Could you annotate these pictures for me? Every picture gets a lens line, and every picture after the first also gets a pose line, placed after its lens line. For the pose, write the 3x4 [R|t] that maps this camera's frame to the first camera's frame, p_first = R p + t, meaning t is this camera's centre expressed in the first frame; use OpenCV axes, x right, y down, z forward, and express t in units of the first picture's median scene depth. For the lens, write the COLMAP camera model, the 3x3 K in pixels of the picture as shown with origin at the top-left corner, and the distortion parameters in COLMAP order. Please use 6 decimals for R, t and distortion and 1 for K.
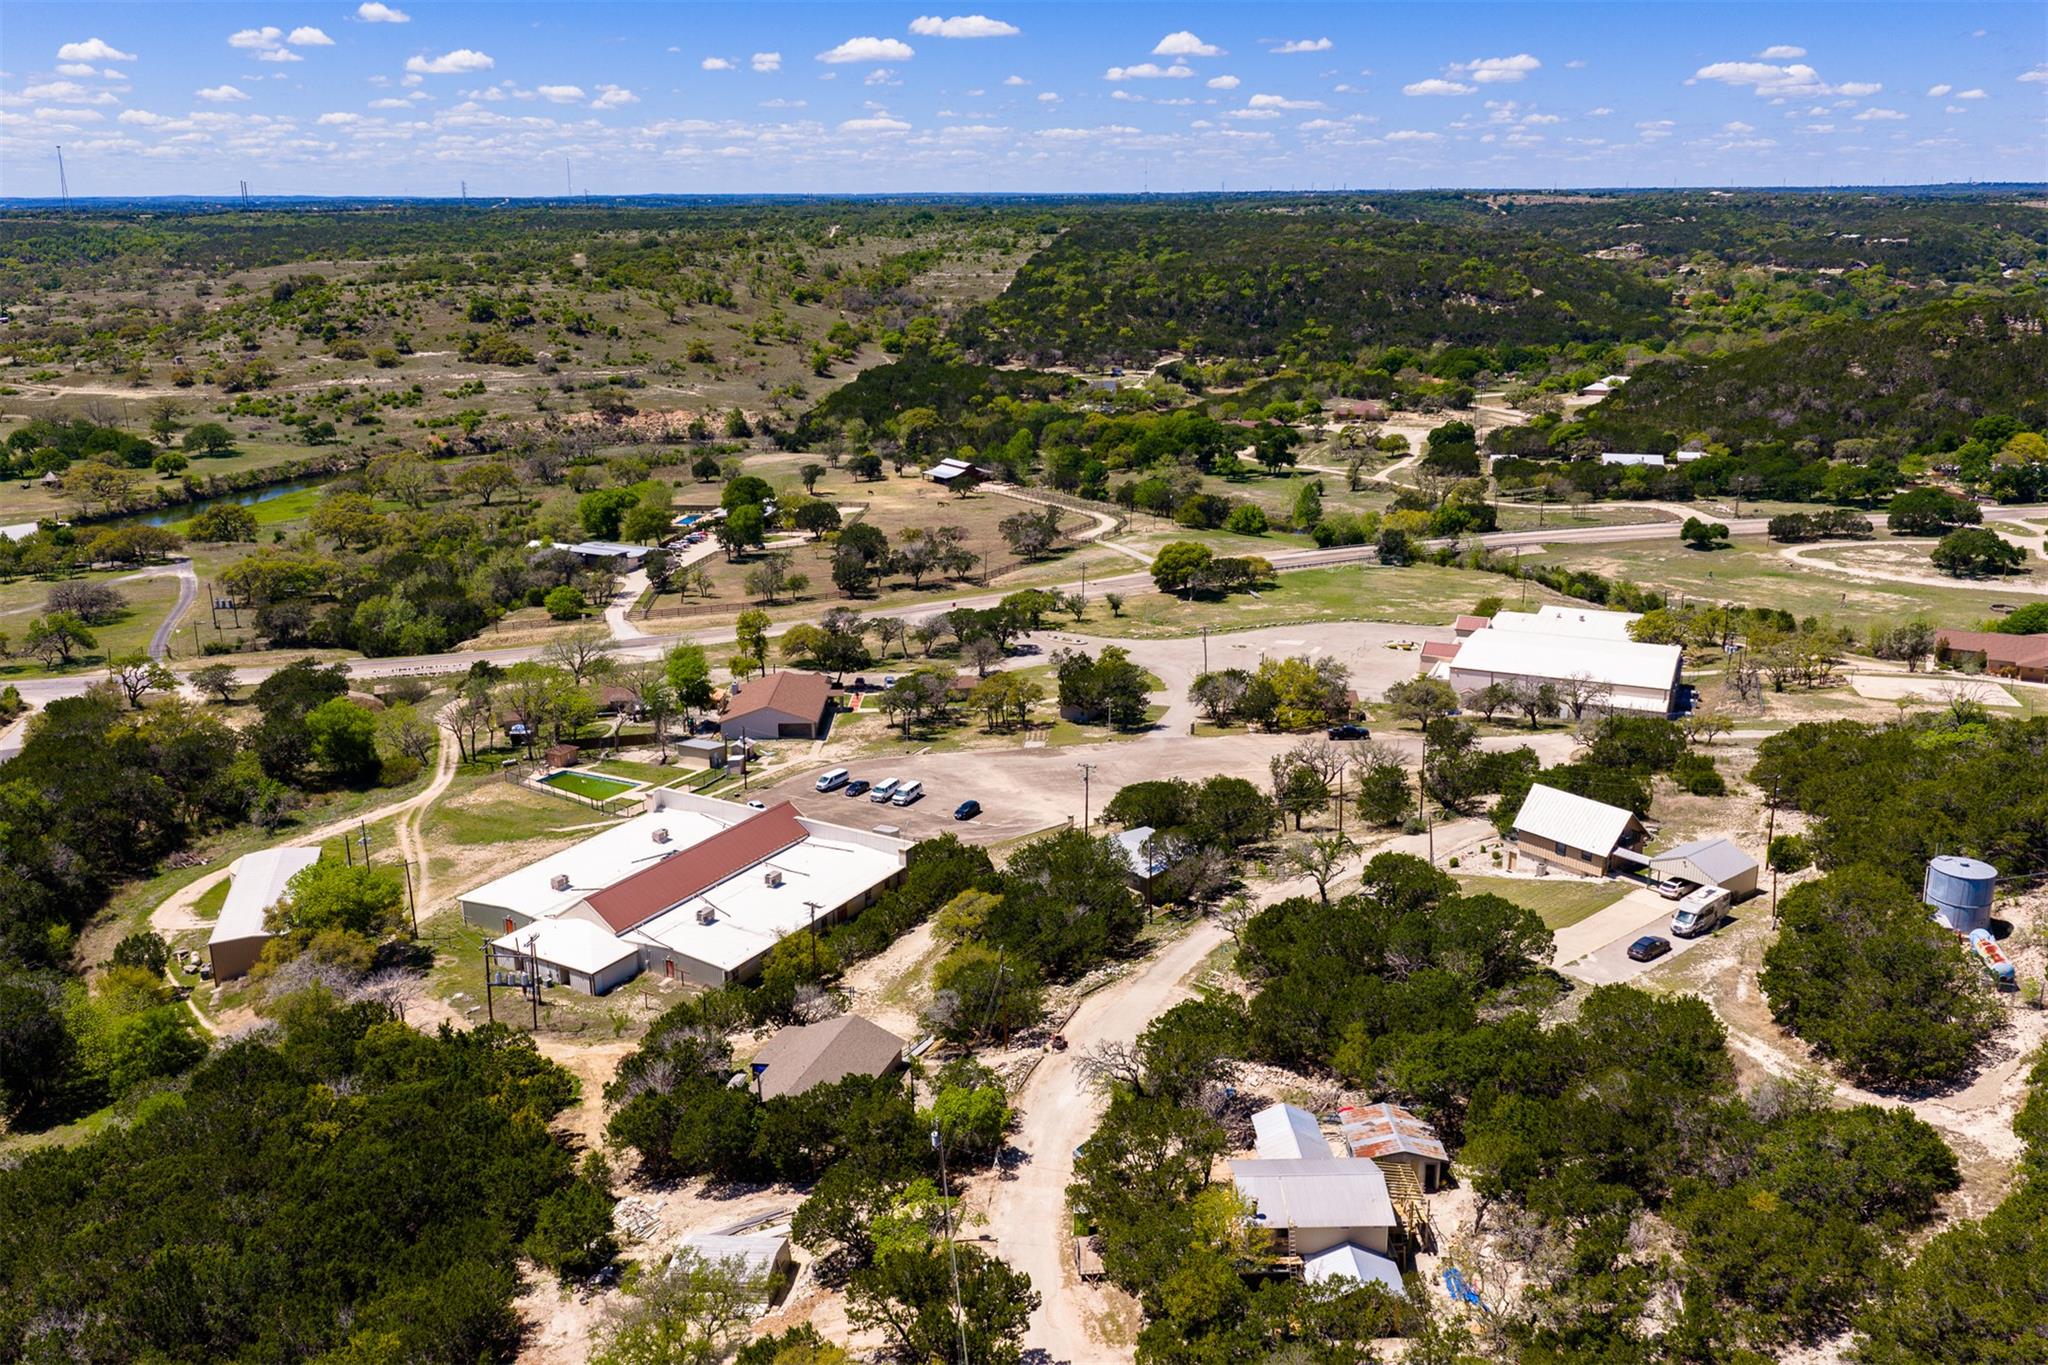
lens RADIAL K [[1695.1, 0, 1022.8], [0, 1695.1, 671.3], [0, 0, 1]] dist [0.015001, -0.023193]
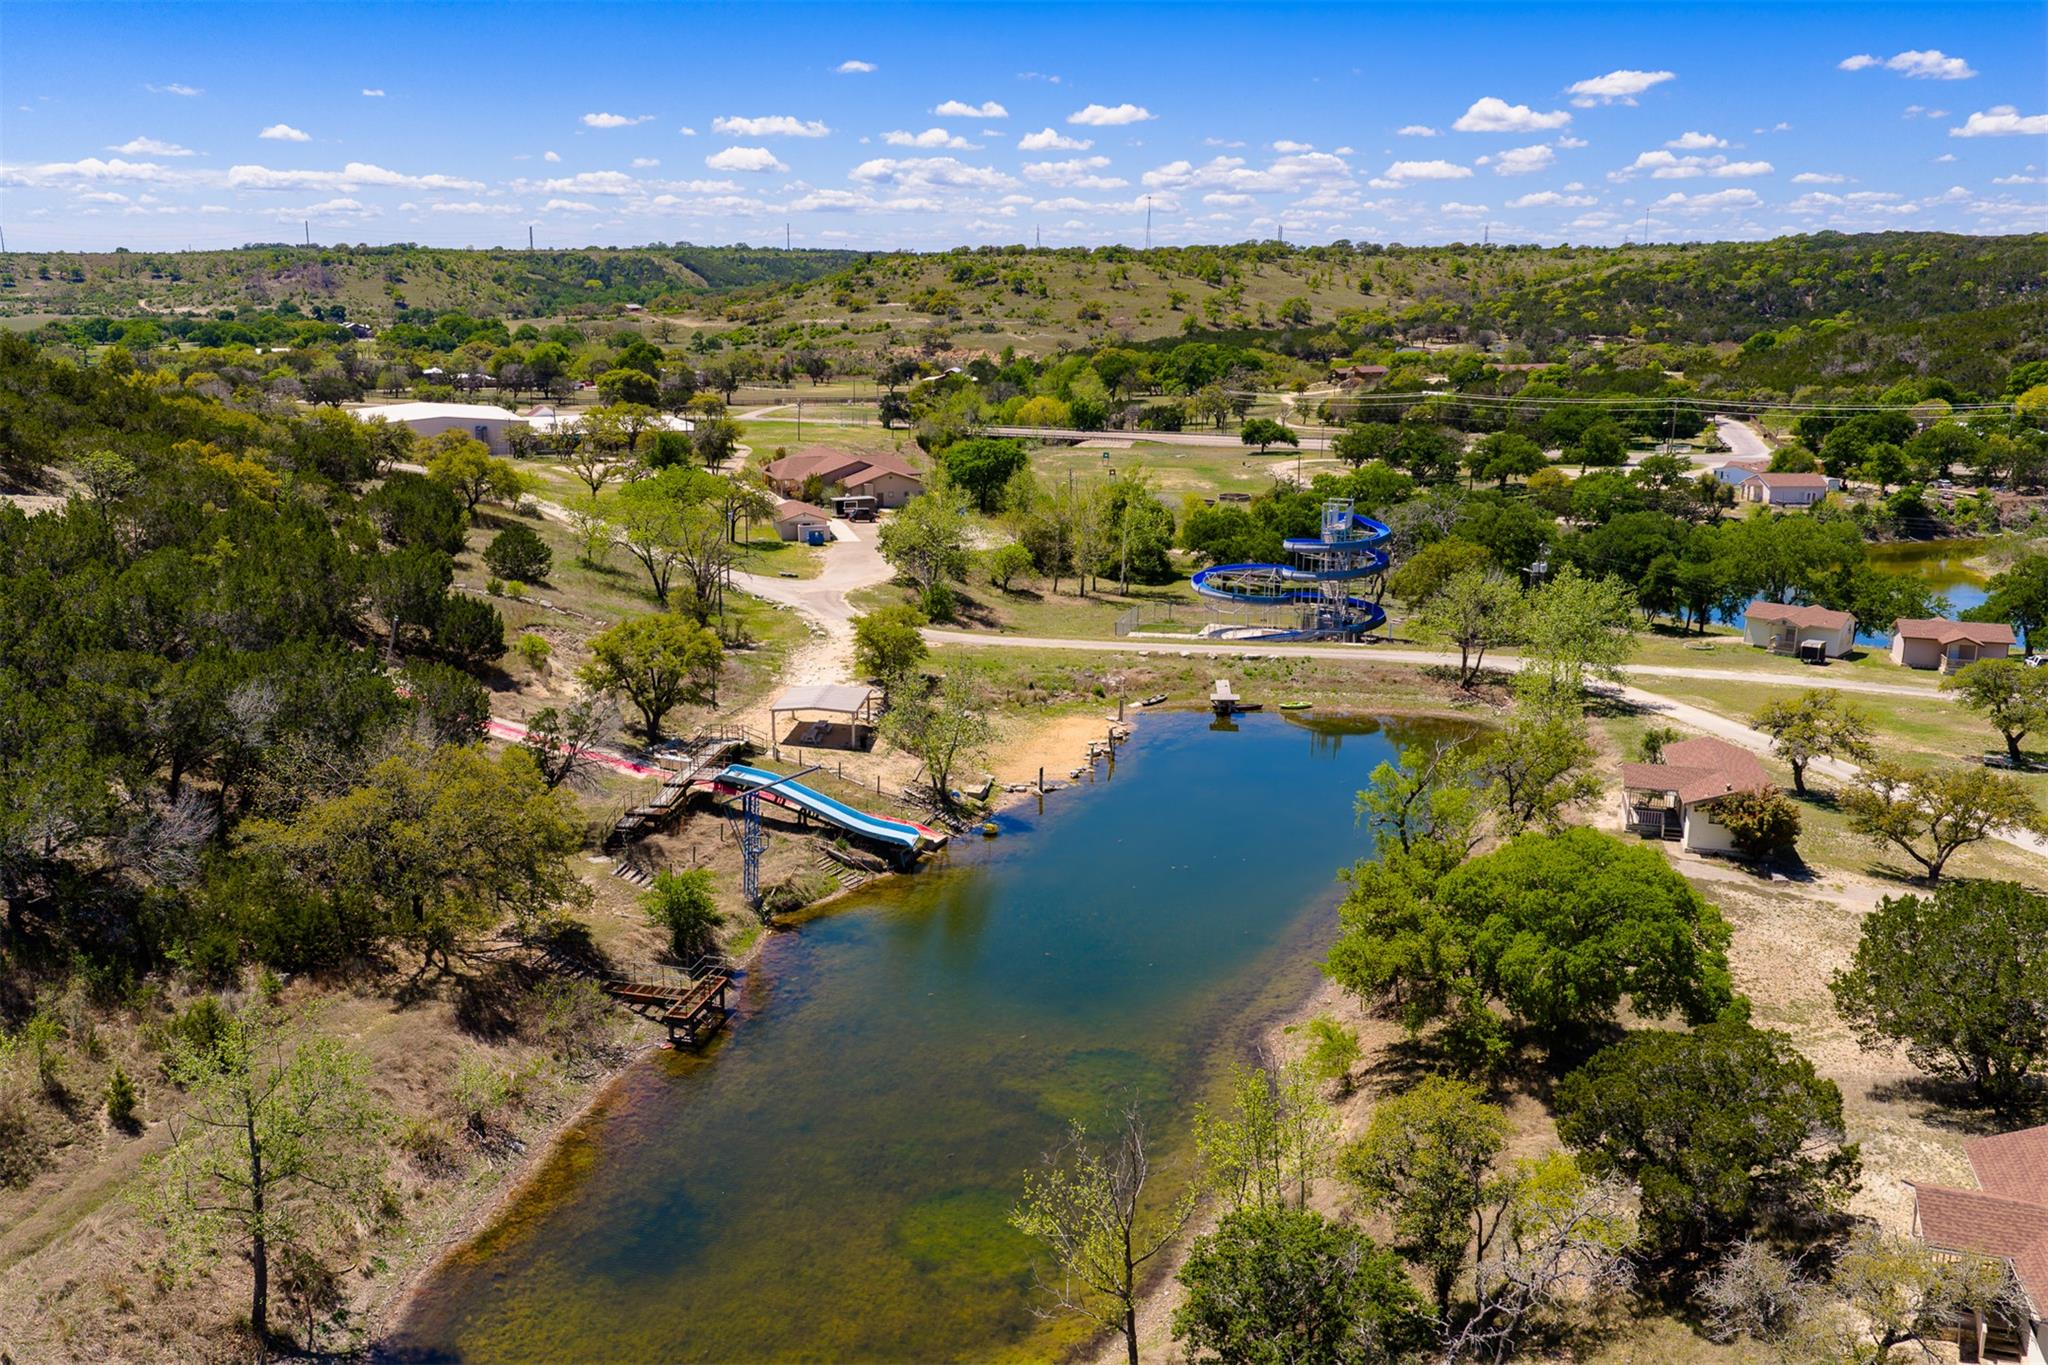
lens RADIAL K [[1695.1, 0, 1022.8], [0, 1695.1, 671.3], [0, 0, 1]] dist [0.015001, -0.023193]
pose [[0.758223, 0.157015, -0.632807, 0.400105], [-0.184391, 0.982587, 0.022869, 0.017559], [0.625378, 0.099344, 0.773972, 0.126413]]
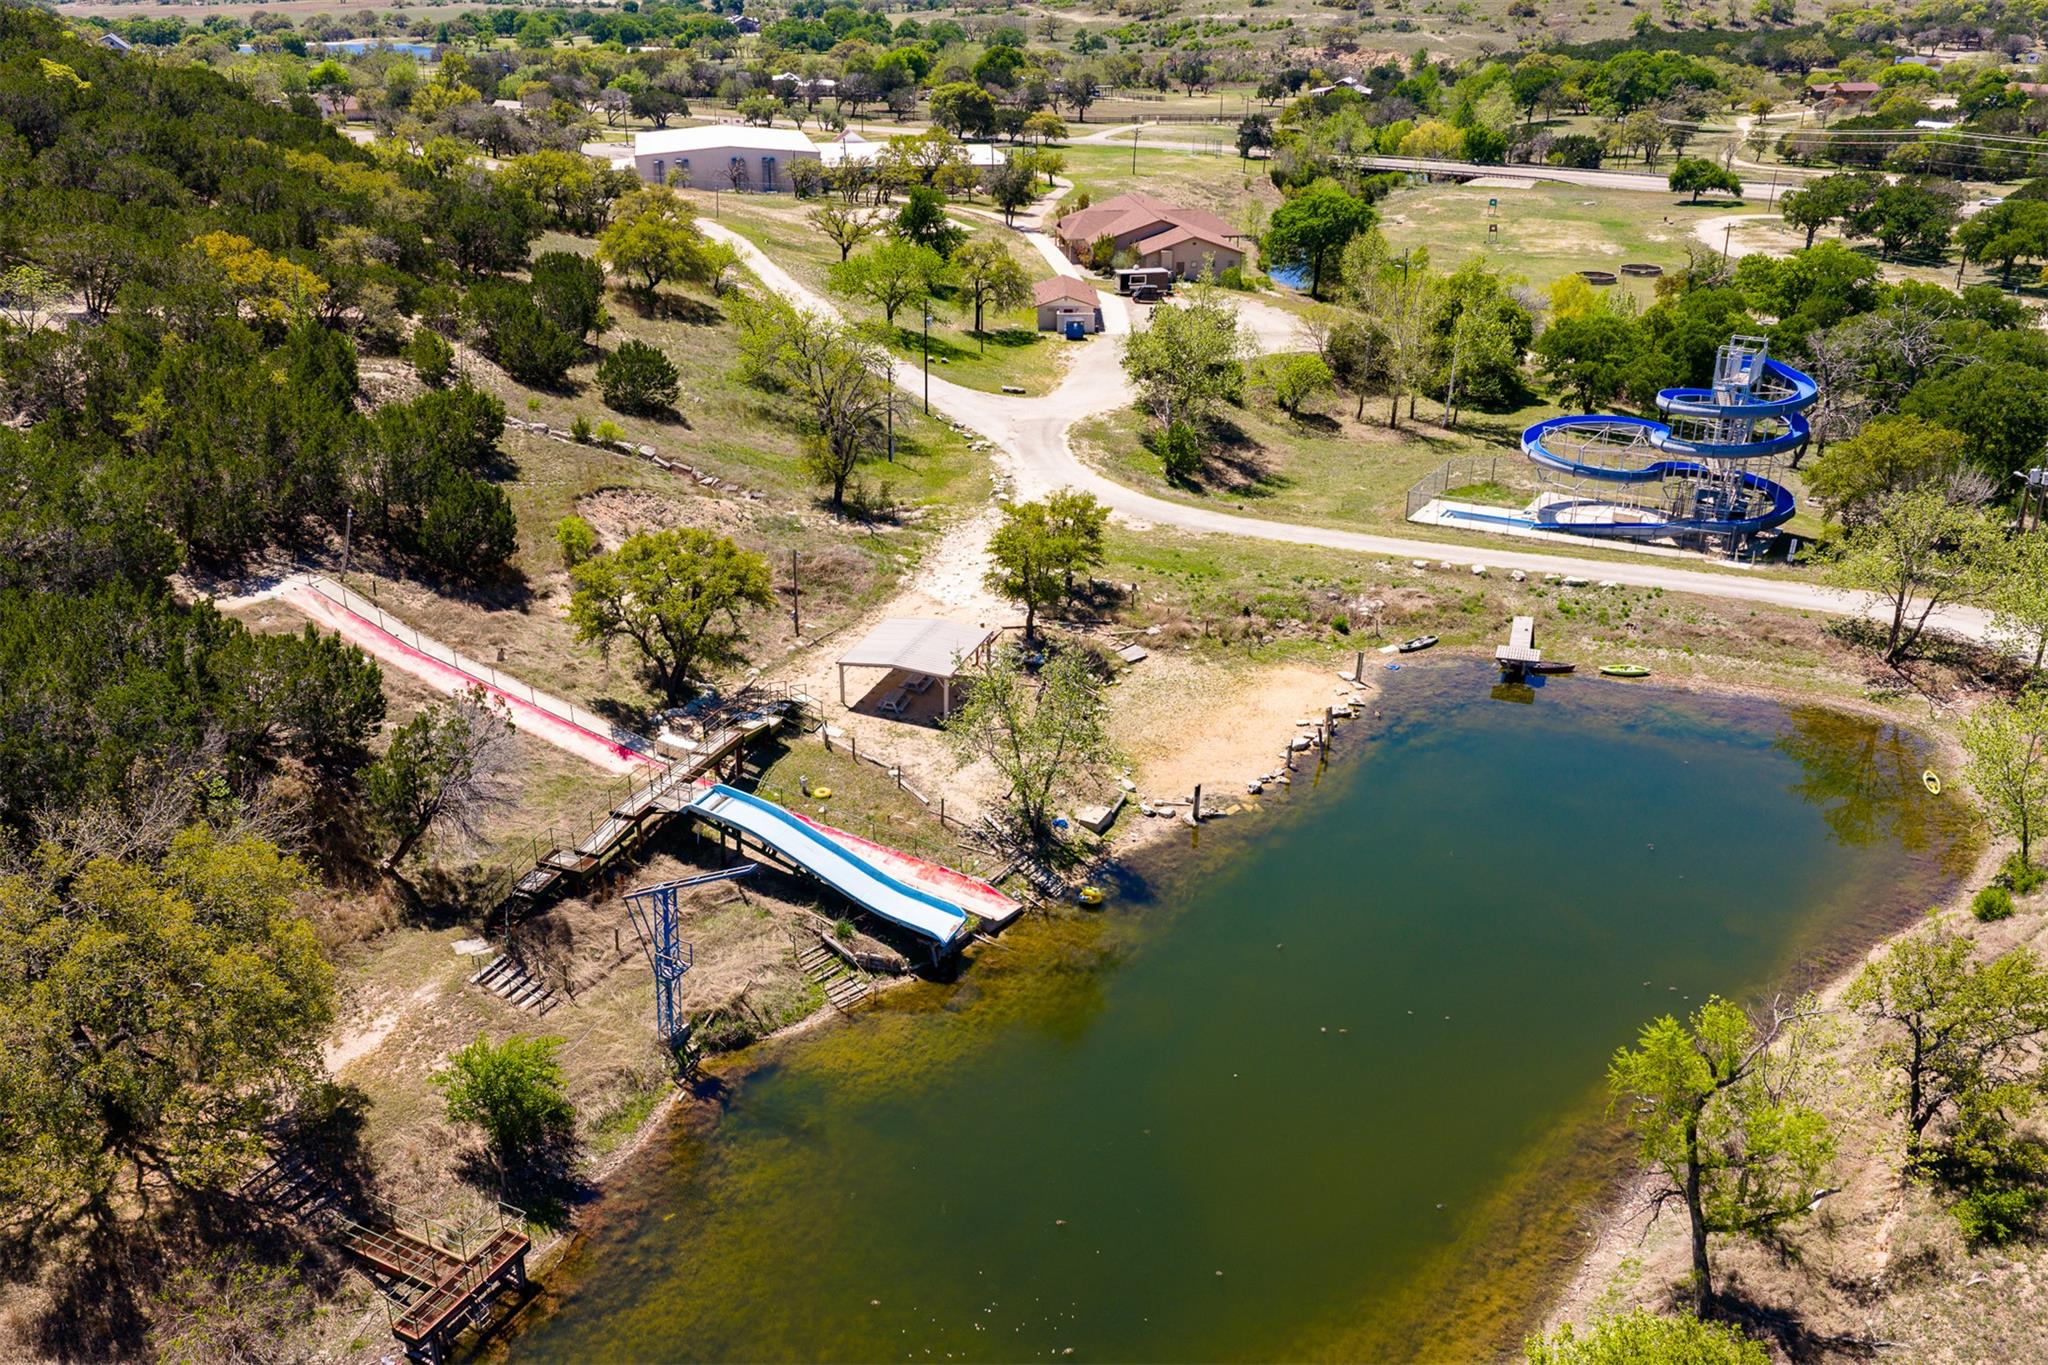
lens RADIAL K [[1695.1, 0, 1022.8], [0, 1695.1, 671.3], [0, 0, 1]] dist [0.015001, -0.023193]
pose [[0.581460, 0.322912, -0.746748, 0.381106], [-0.224850, 0.945892, 0.233946, 0.003851], [0.781887, 0.031876, 0.622605, 0.162747]]
